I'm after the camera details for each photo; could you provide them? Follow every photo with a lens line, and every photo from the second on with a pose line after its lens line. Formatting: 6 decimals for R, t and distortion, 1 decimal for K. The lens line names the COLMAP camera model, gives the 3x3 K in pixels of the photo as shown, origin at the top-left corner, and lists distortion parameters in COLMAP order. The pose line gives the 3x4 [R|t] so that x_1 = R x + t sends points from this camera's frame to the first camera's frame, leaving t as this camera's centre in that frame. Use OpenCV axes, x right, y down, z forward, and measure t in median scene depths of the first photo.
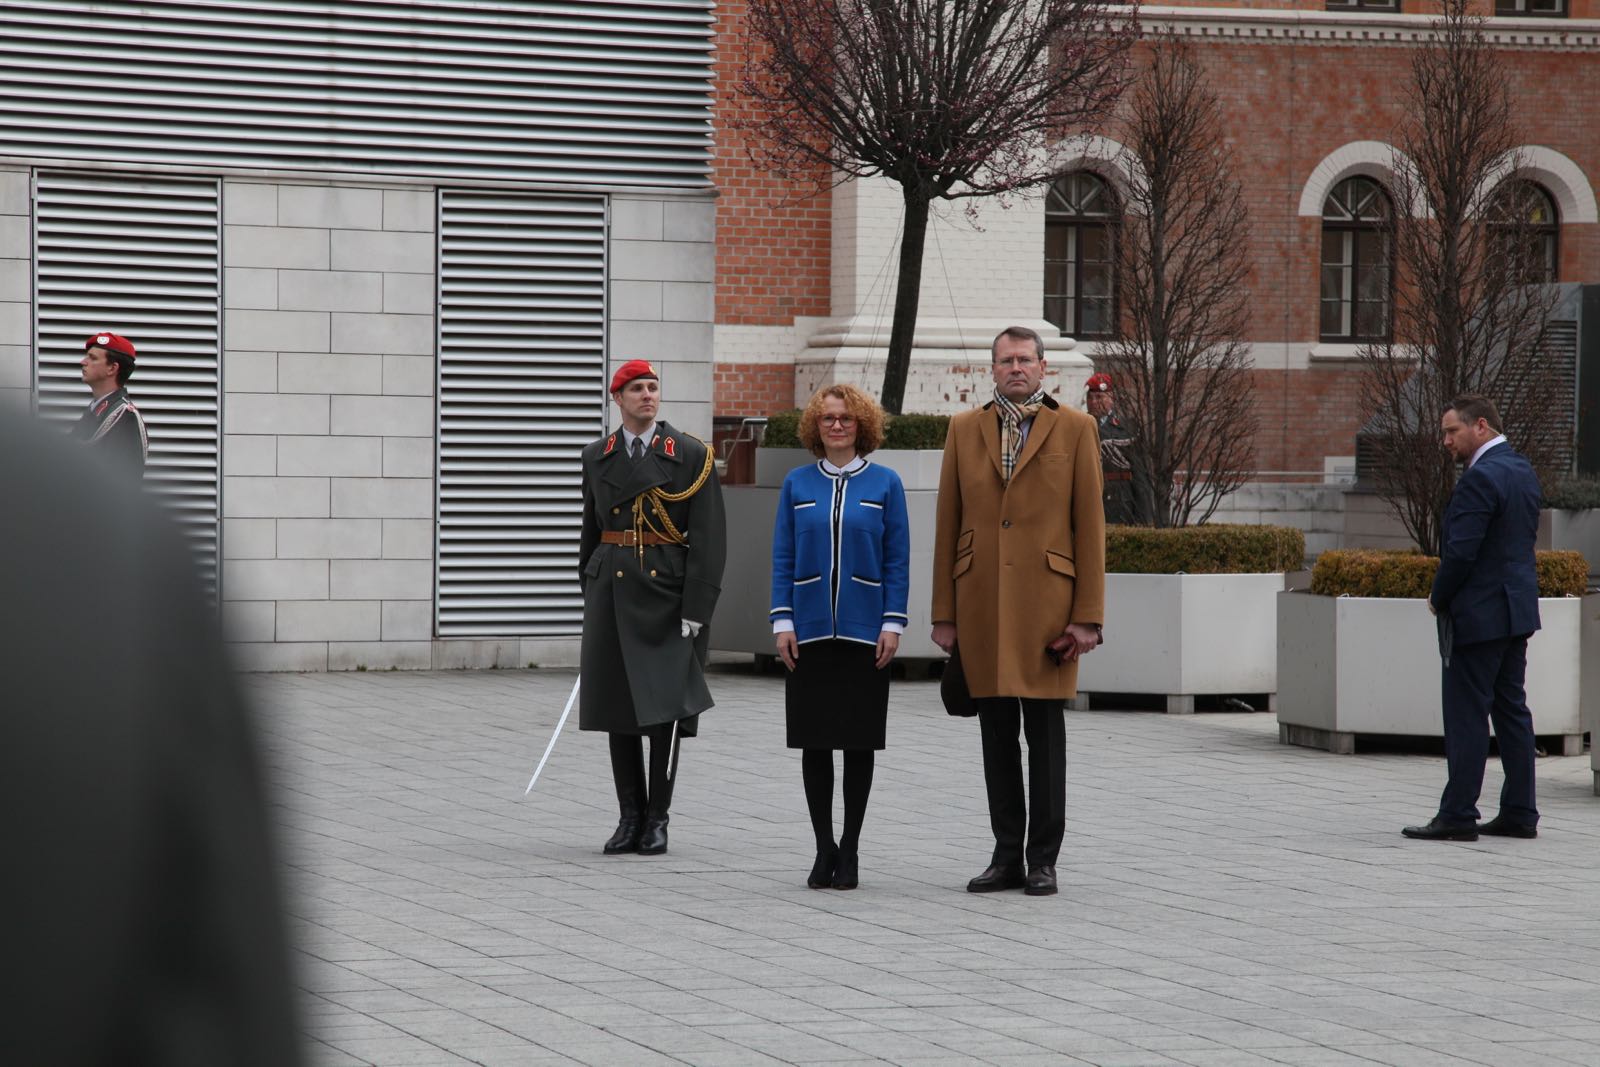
lens RADIAL K [[4536.0, 0, 798.8], [0, 4536.0, 538.9], [0, 0, 1]] dist [0.778106, 0.000000]
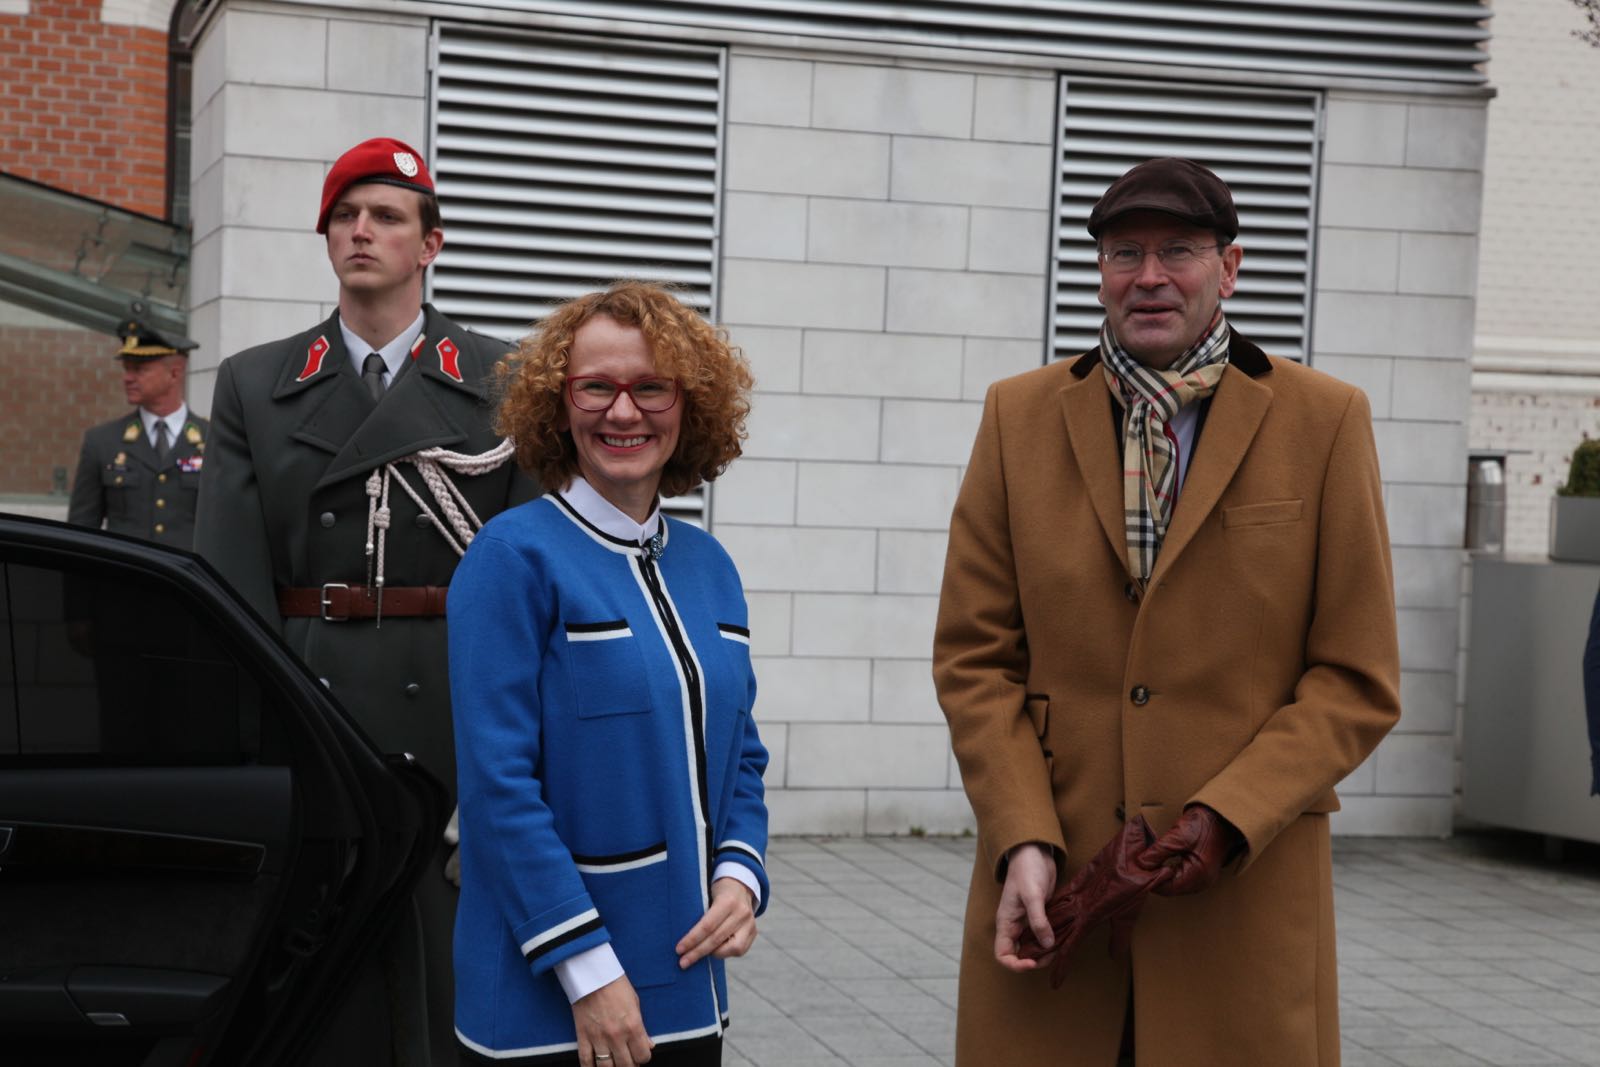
lens RADIAL K [[3010.1, 0, 805.5], [0, 3010.1, 538.6], [0, 0, 1]] dist [0.396119, 0.000000]
pose [[0.995159, 0.028009, -0.094206, -0.073713], [-0.028105, 0.999605, 0.000308, -0.012098], [0.094178, 0.002341, 0.995553, 0.589655]]
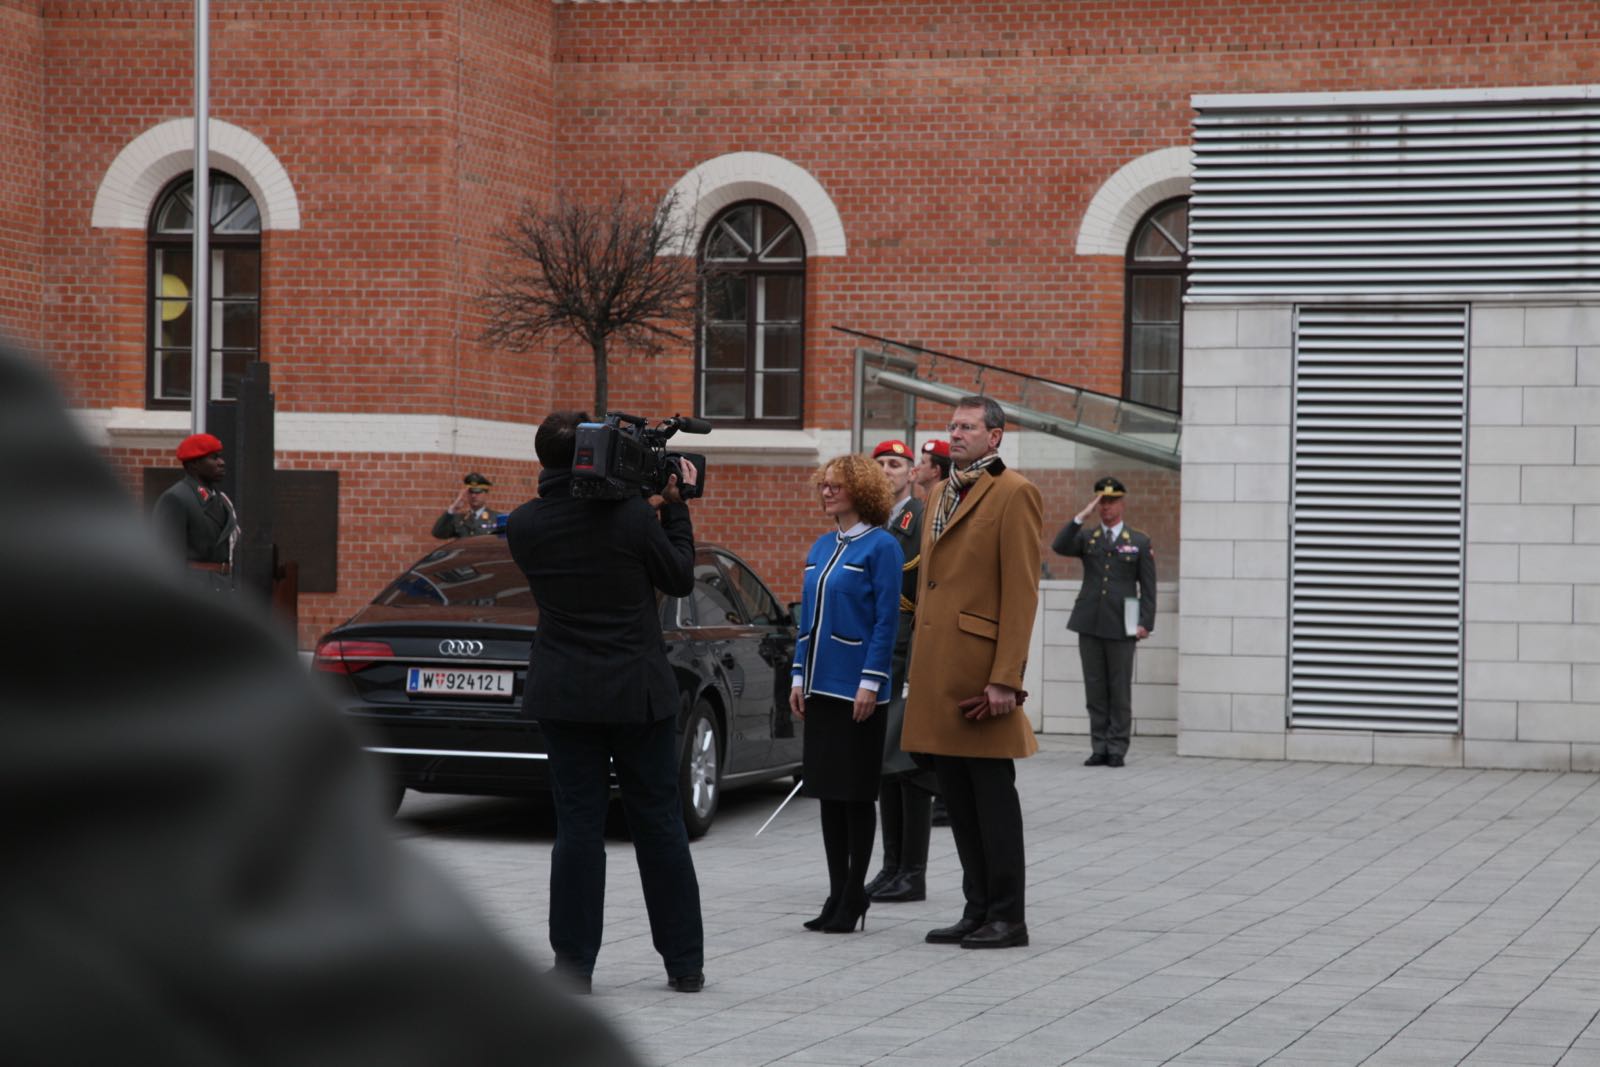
lens RADIAL K [[4121.4, 0, 819.8], [0, 4121.4, 590.7], [0, 0, 1]] dist [0.574045, 0.000000]
pose [[0.816063, 0.006658, -0.577924, 0.313727], [-0.020357, 0.999644, -0.017229, 0.008065], [0.577604, 0.025825, 0.815909, 0.121416]]
